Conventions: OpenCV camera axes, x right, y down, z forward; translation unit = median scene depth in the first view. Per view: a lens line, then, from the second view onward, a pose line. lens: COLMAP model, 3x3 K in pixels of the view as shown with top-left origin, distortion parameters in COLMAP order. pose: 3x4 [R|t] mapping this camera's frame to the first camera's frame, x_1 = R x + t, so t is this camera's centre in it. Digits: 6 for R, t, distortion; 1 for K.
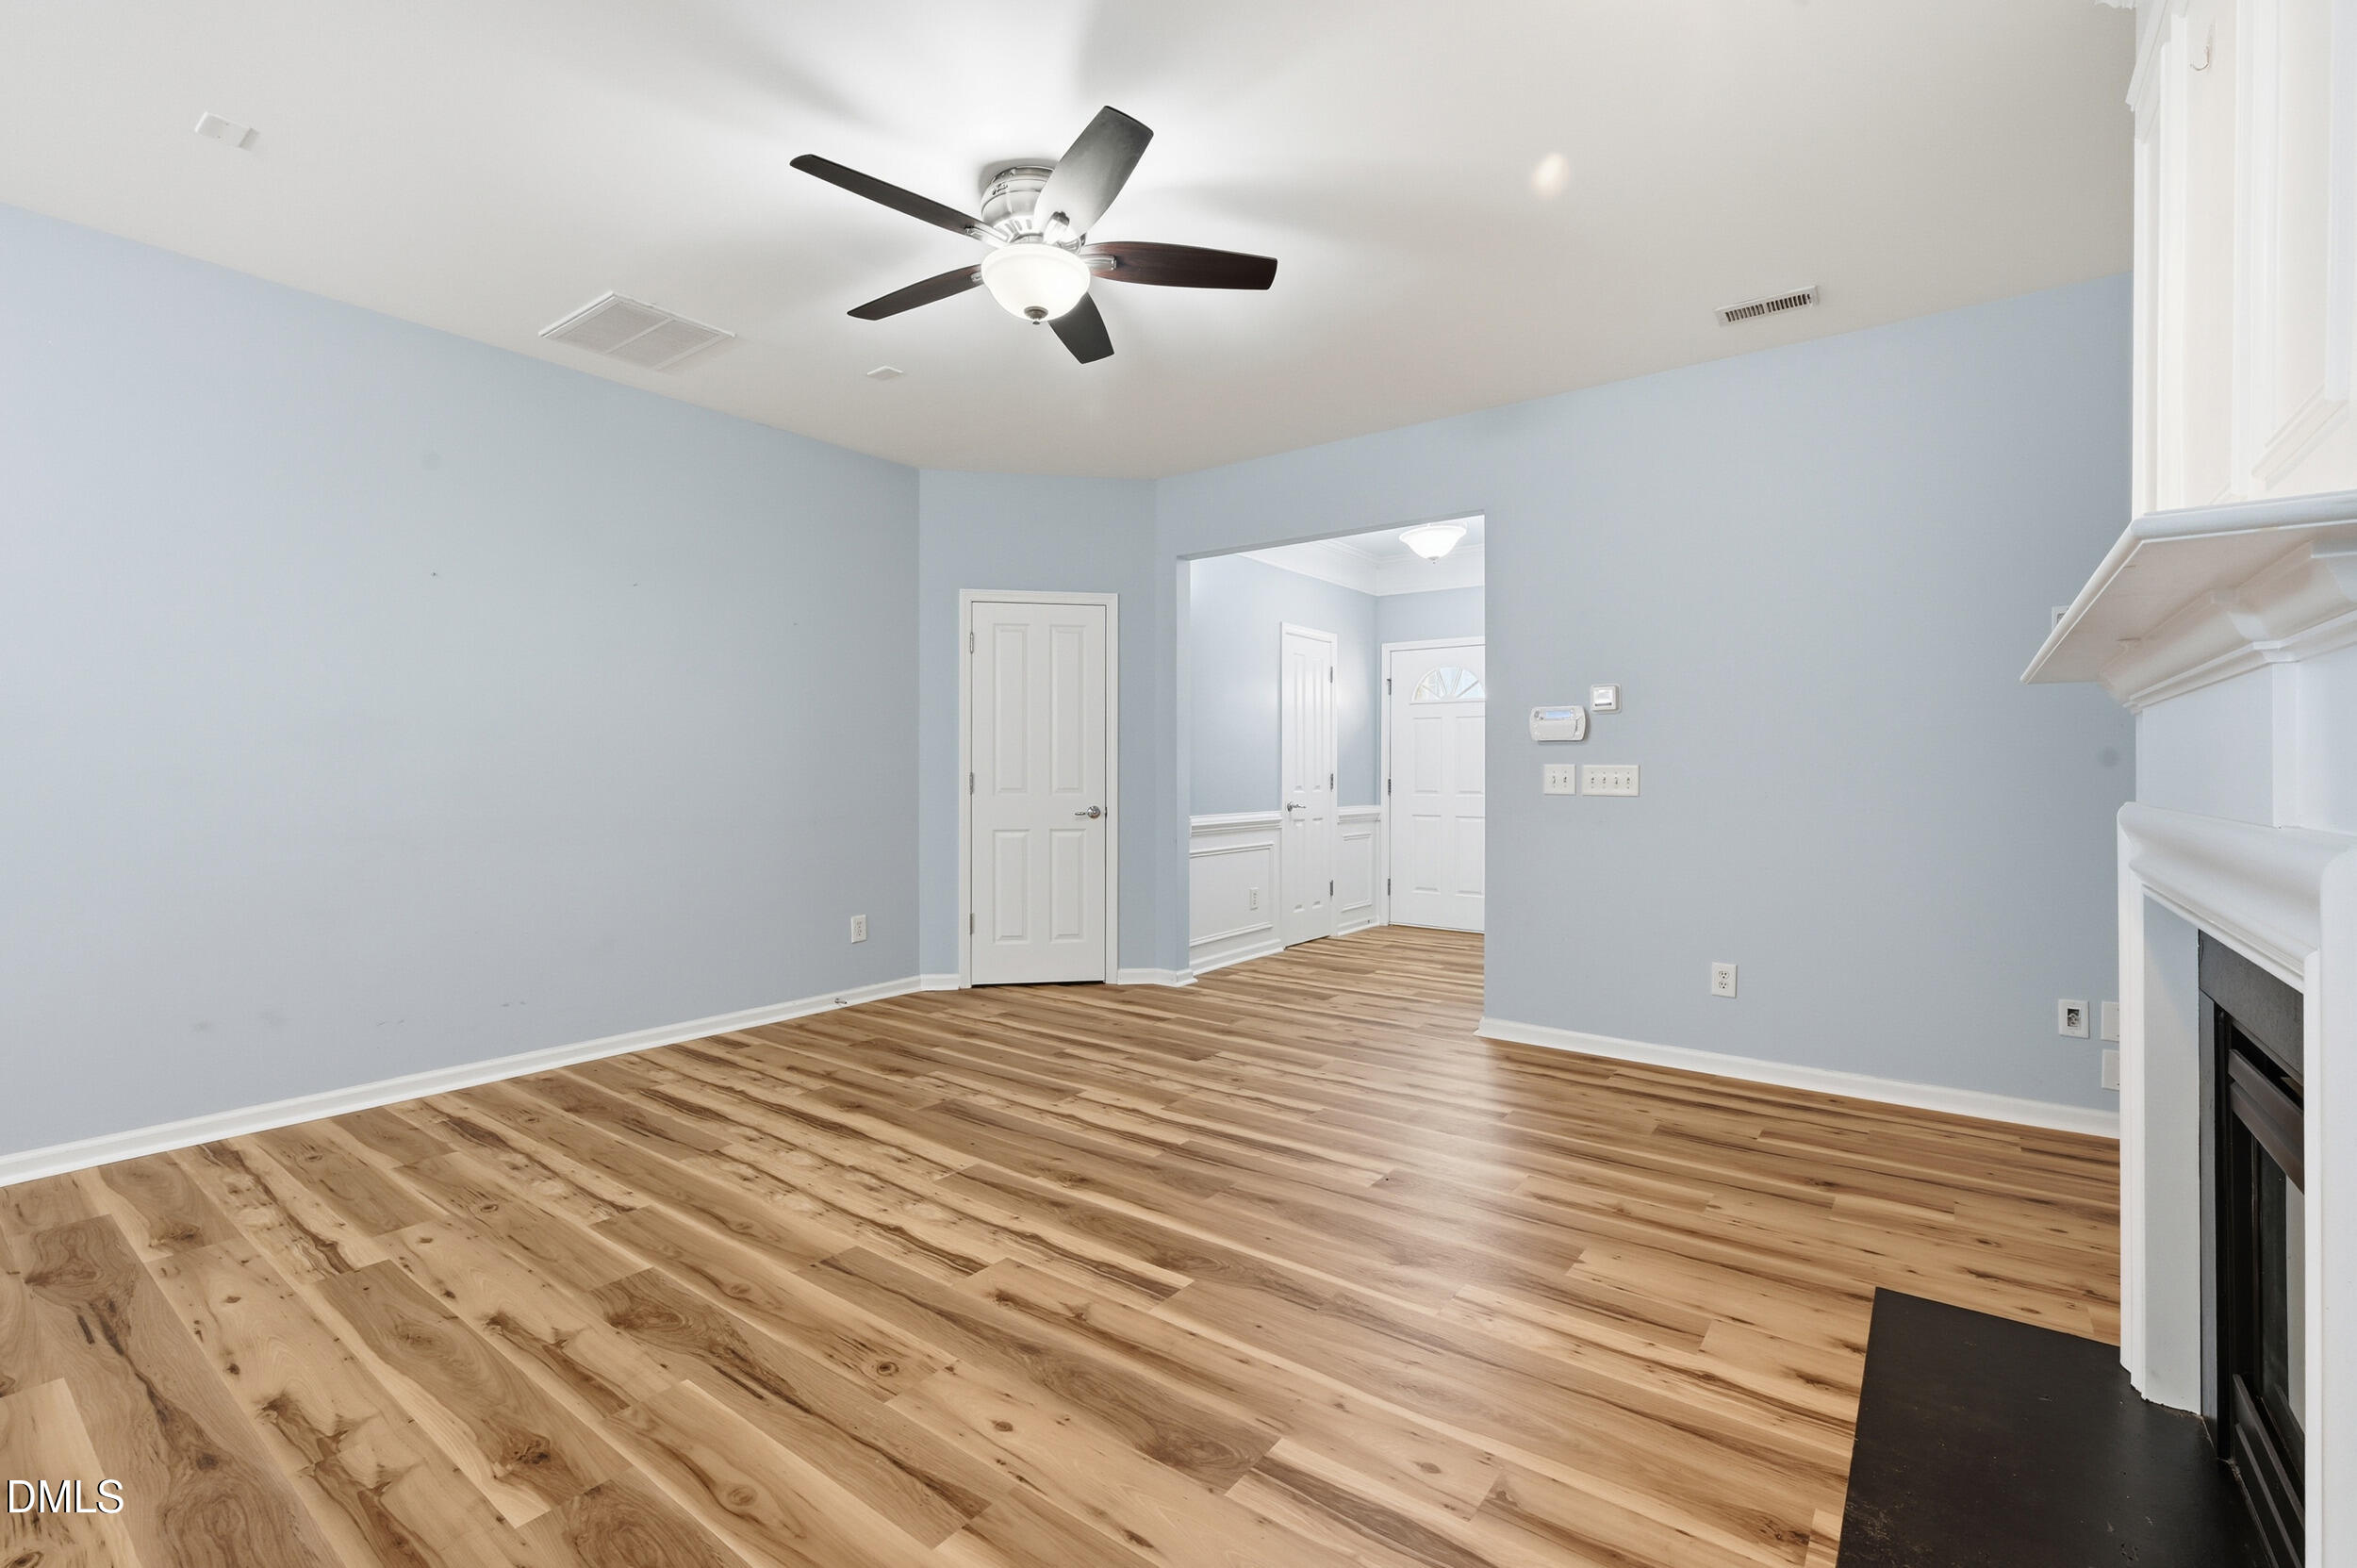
lens RADIAL K [[1026.4, 0, 1178.8], [0, 1026.4, 769.7], [0, 0, 1]] dist [-0.002491, 0.000386]
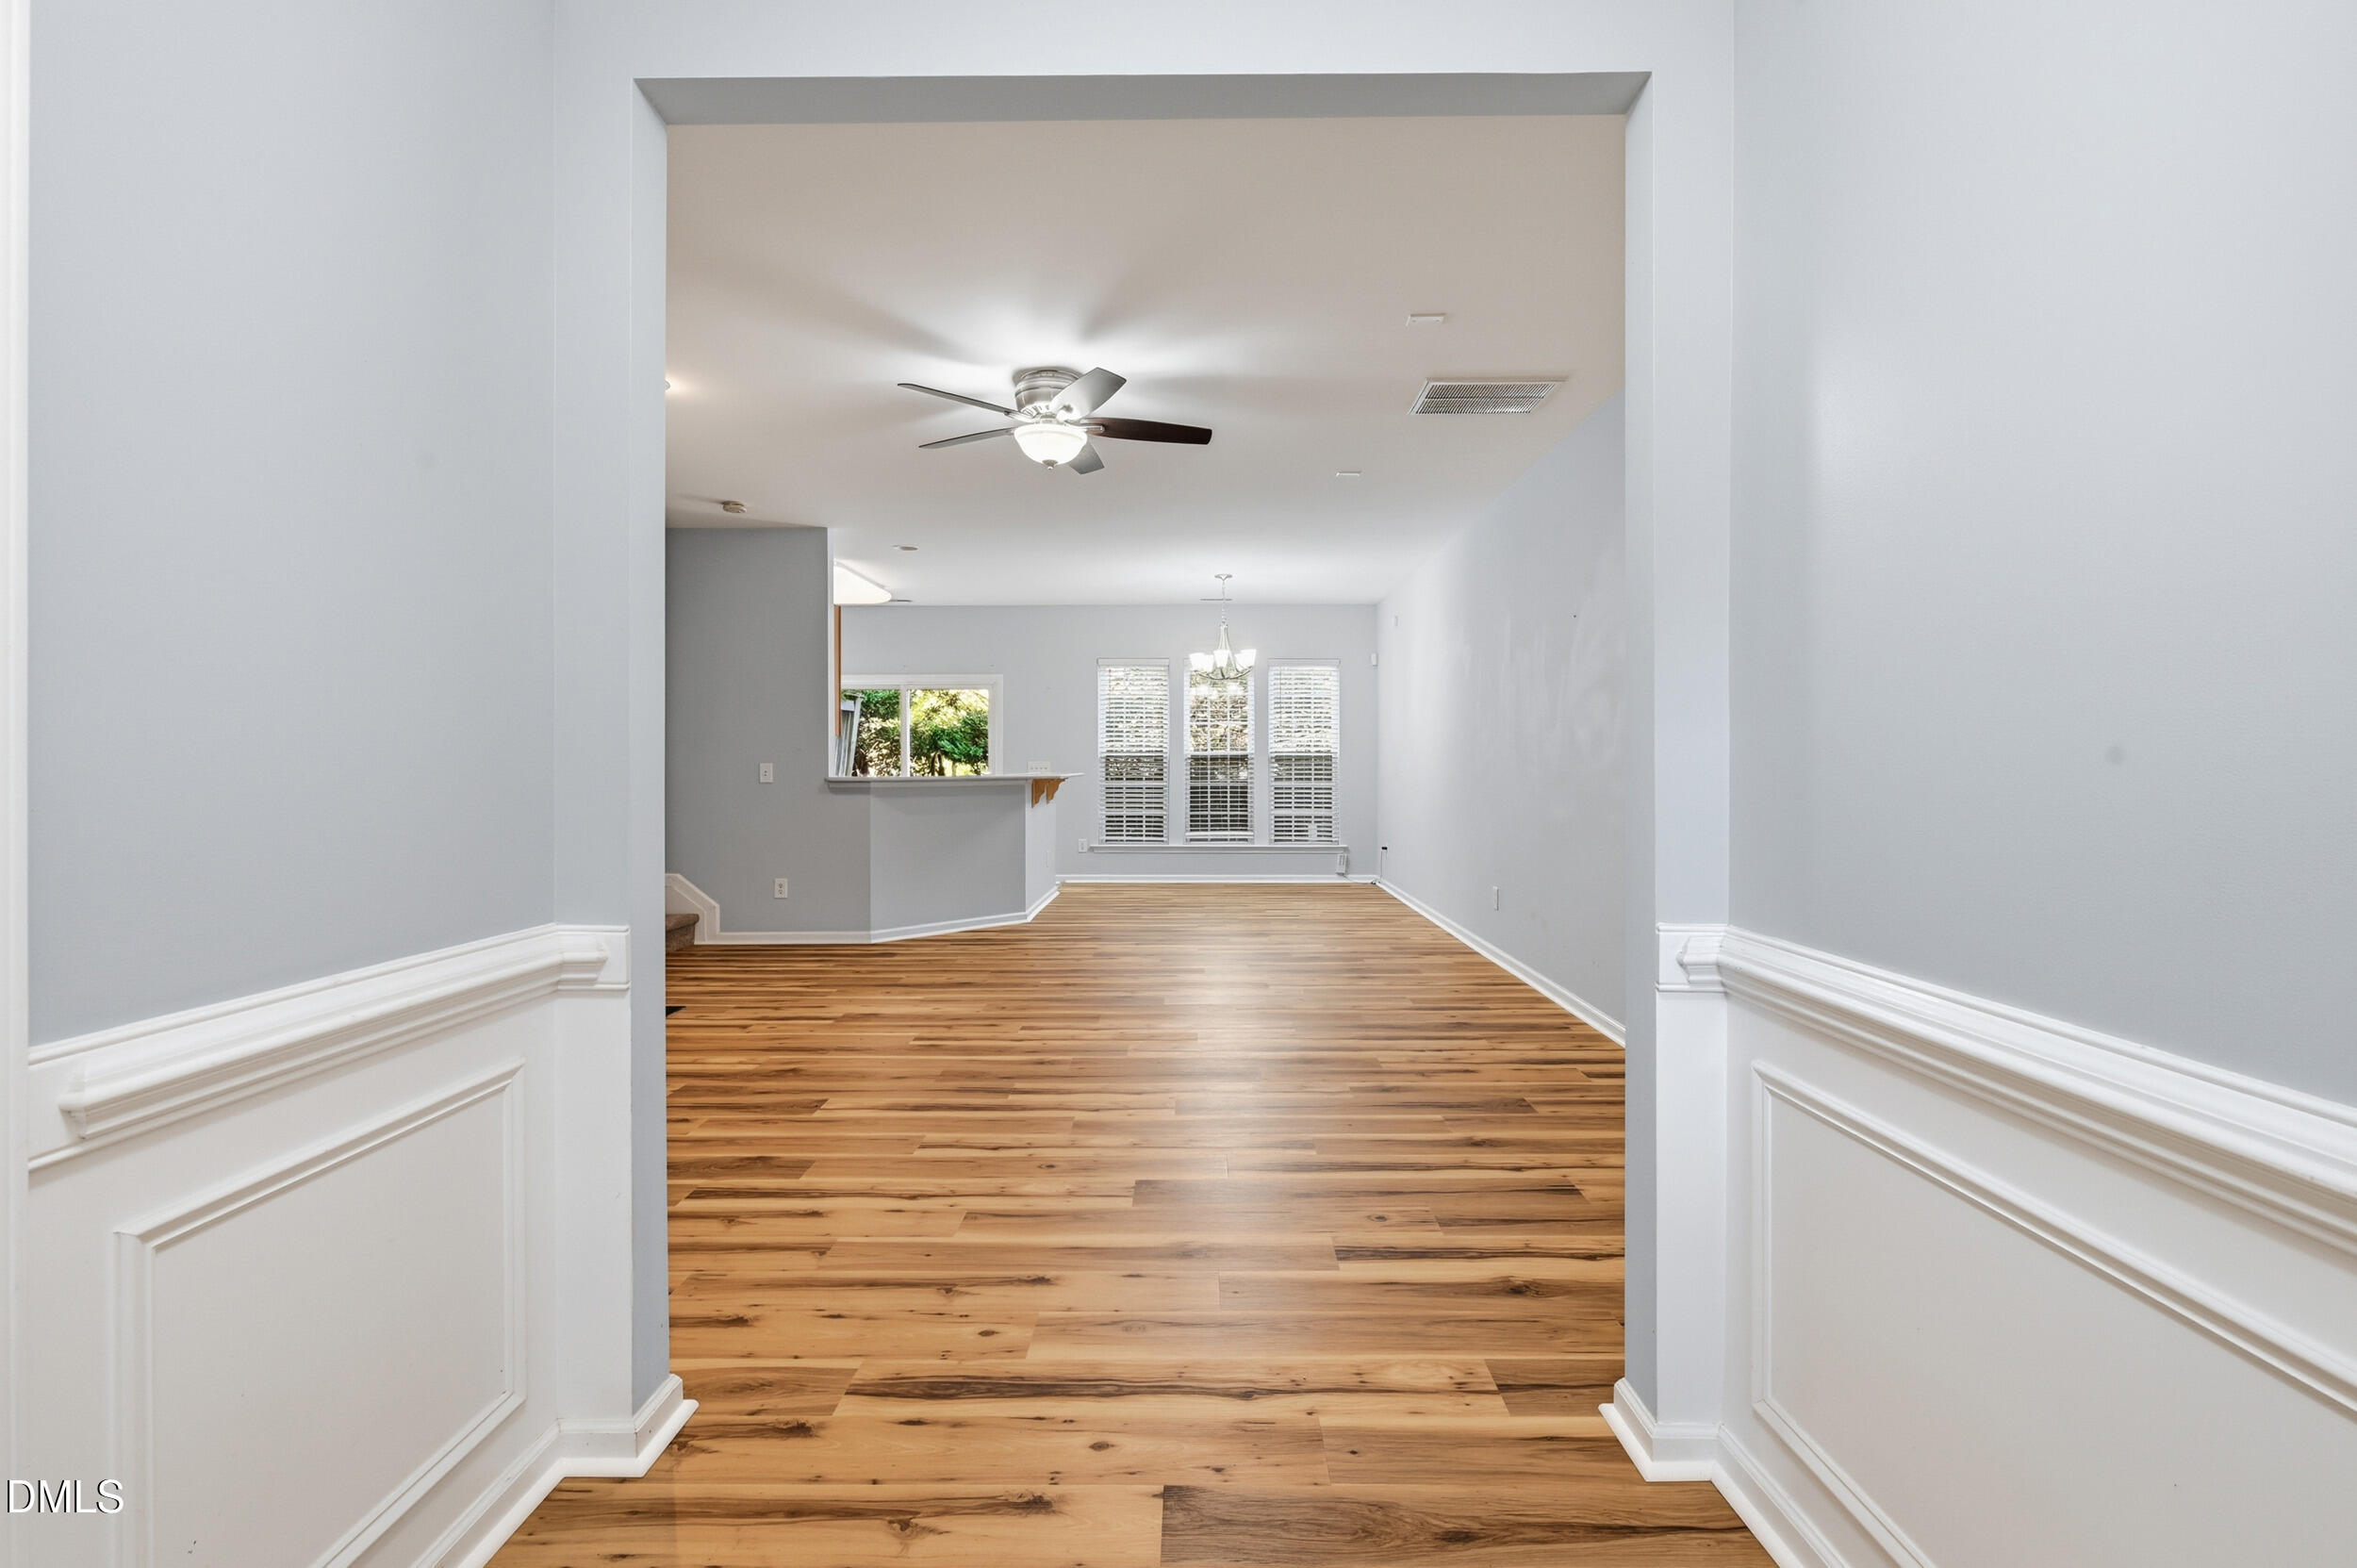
lens RADIAL K [[1036.3, 0, 1186.7], [0, 1036.3, 770.3], [0, 0, 1]] dist [-0.002529, -0.000064]
pose [[-0.802328, 0.002903, -0.596876, 0.510858], [0.000929, 0.999993, 0.003615, 0.002572], [0.596882, 0.002345, -0.802325, 1.973373]]
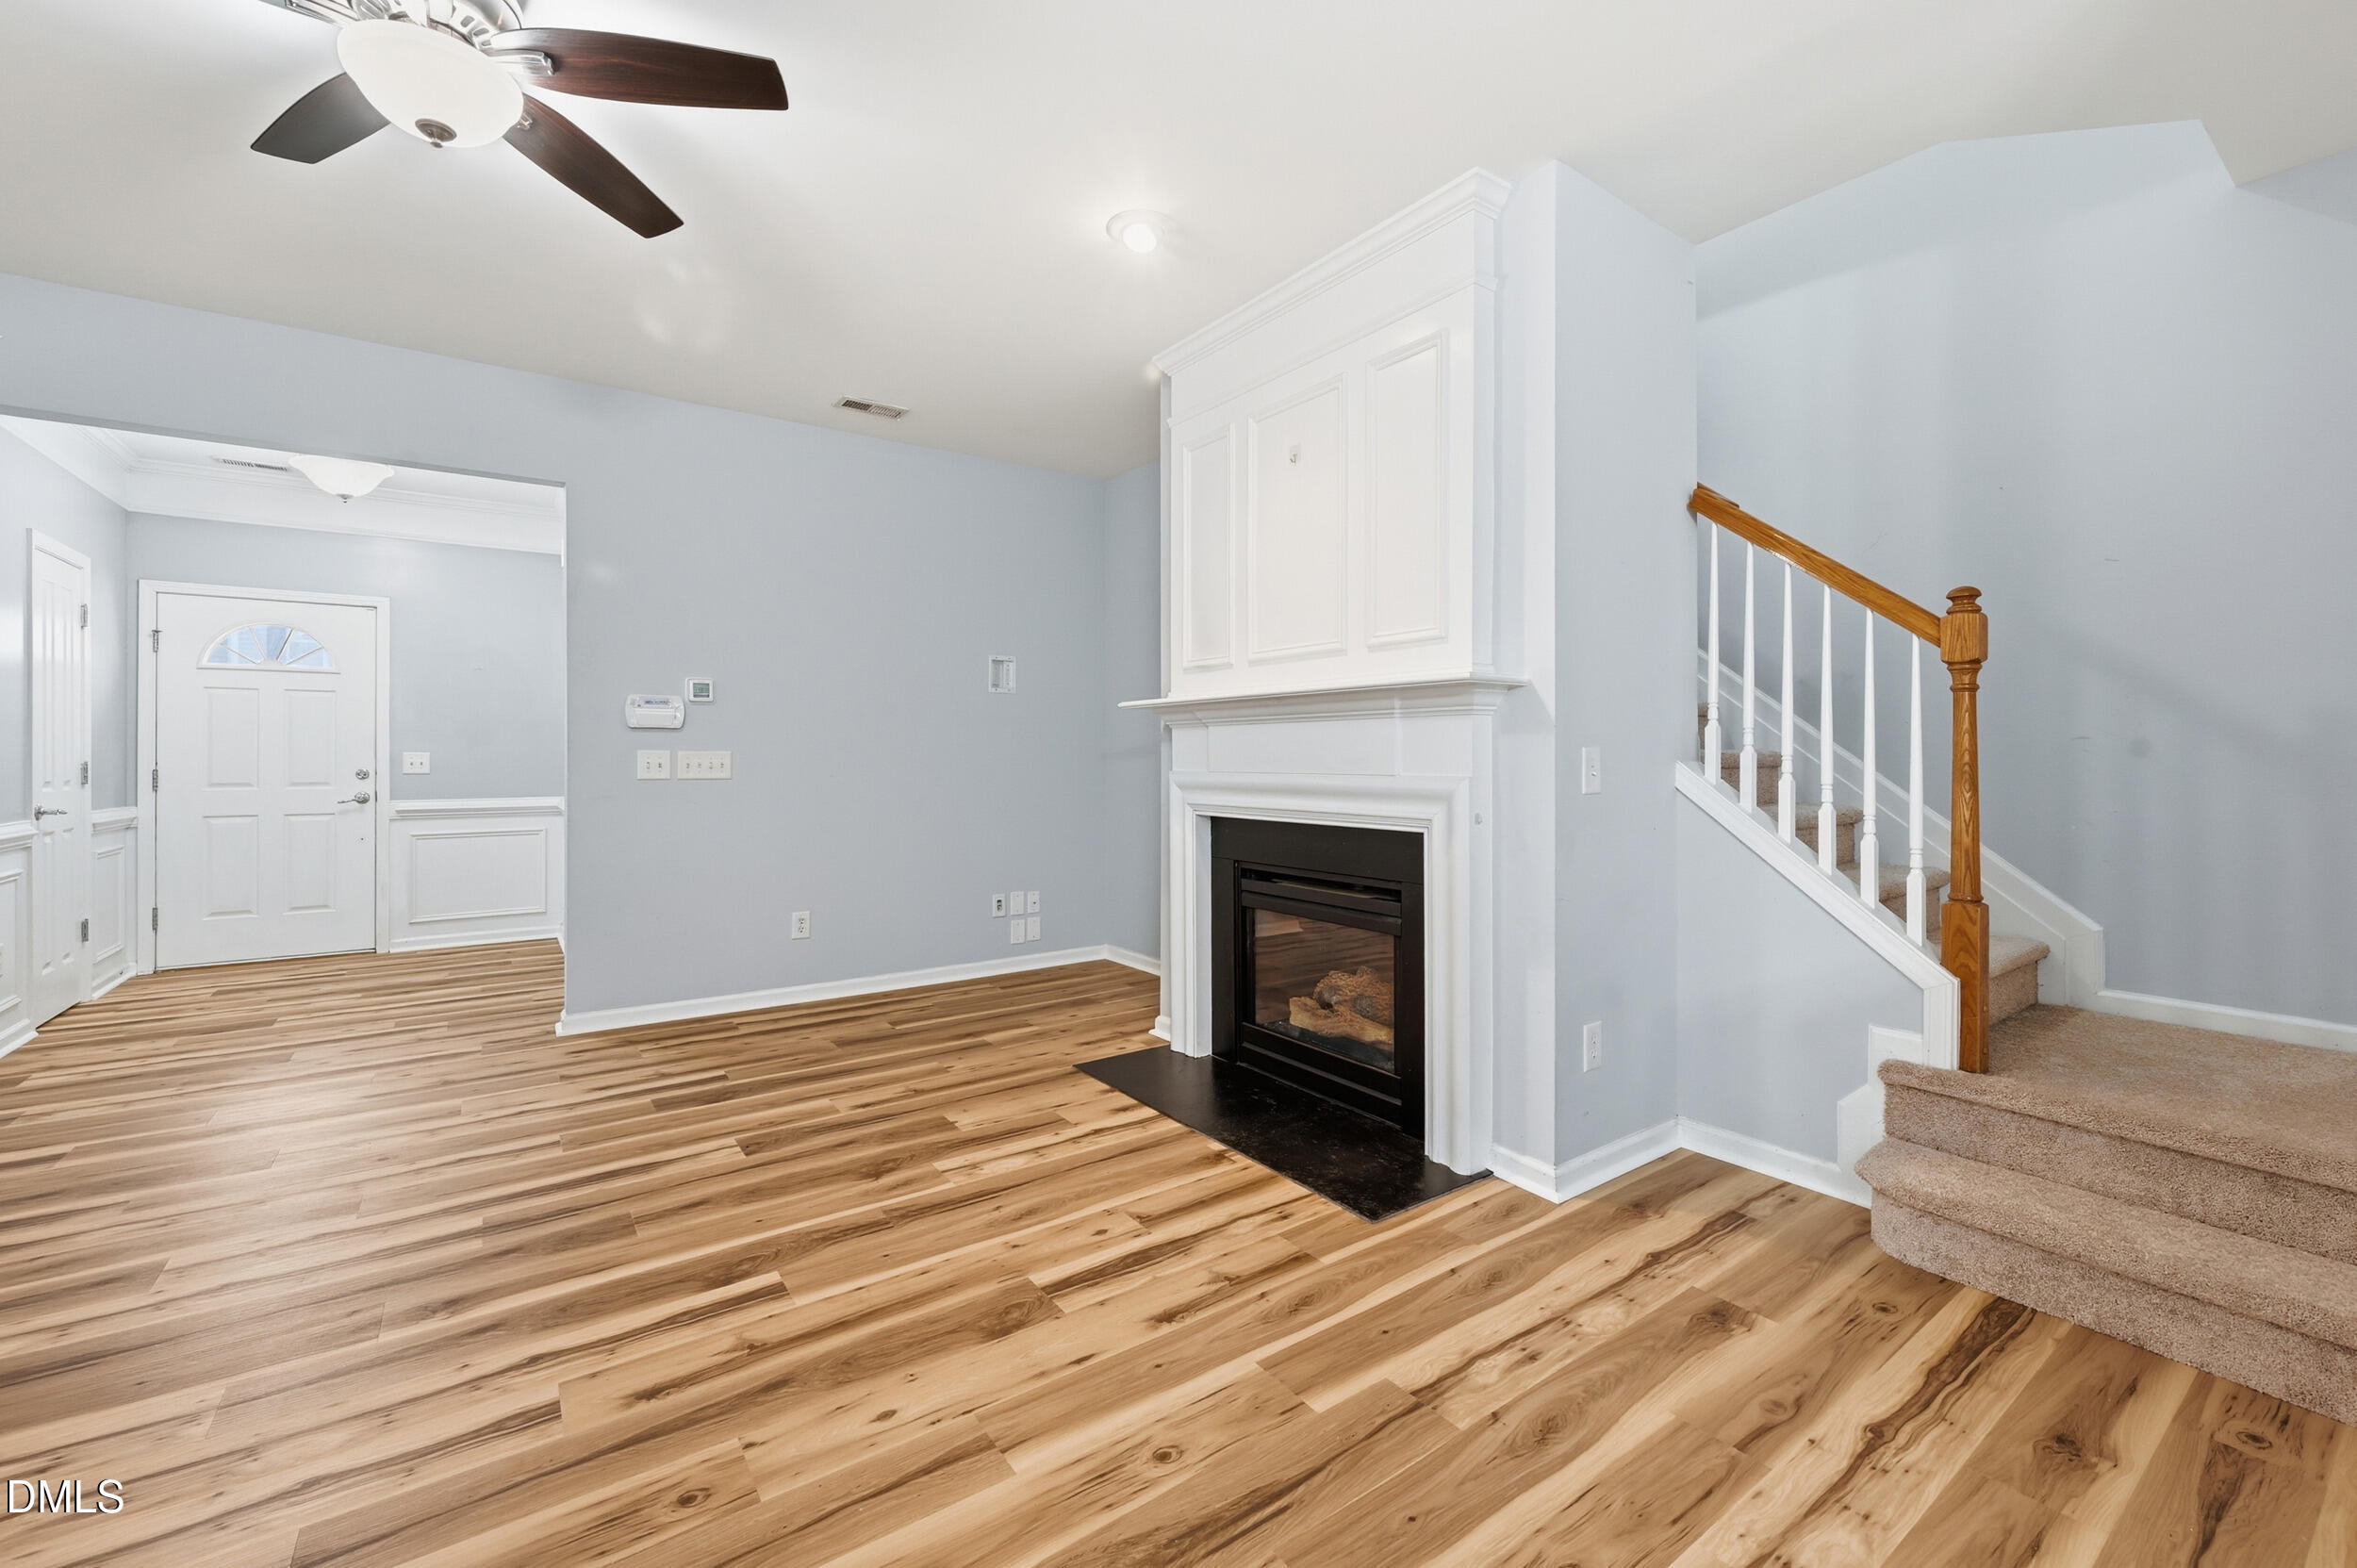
lens RADIAL K [[980.1, 0, 1190.8], [0, 980.1, 746.1], [0, 0, 1]] dist [-0.001660, 0.000605]
pose [[0.296363, 0.008117, 0.955041, -0.548452], [0.002009, 0.999956, -0.009123, 0.001217], [-0.955073, 0.004622, 0.296334, 0.239720]]
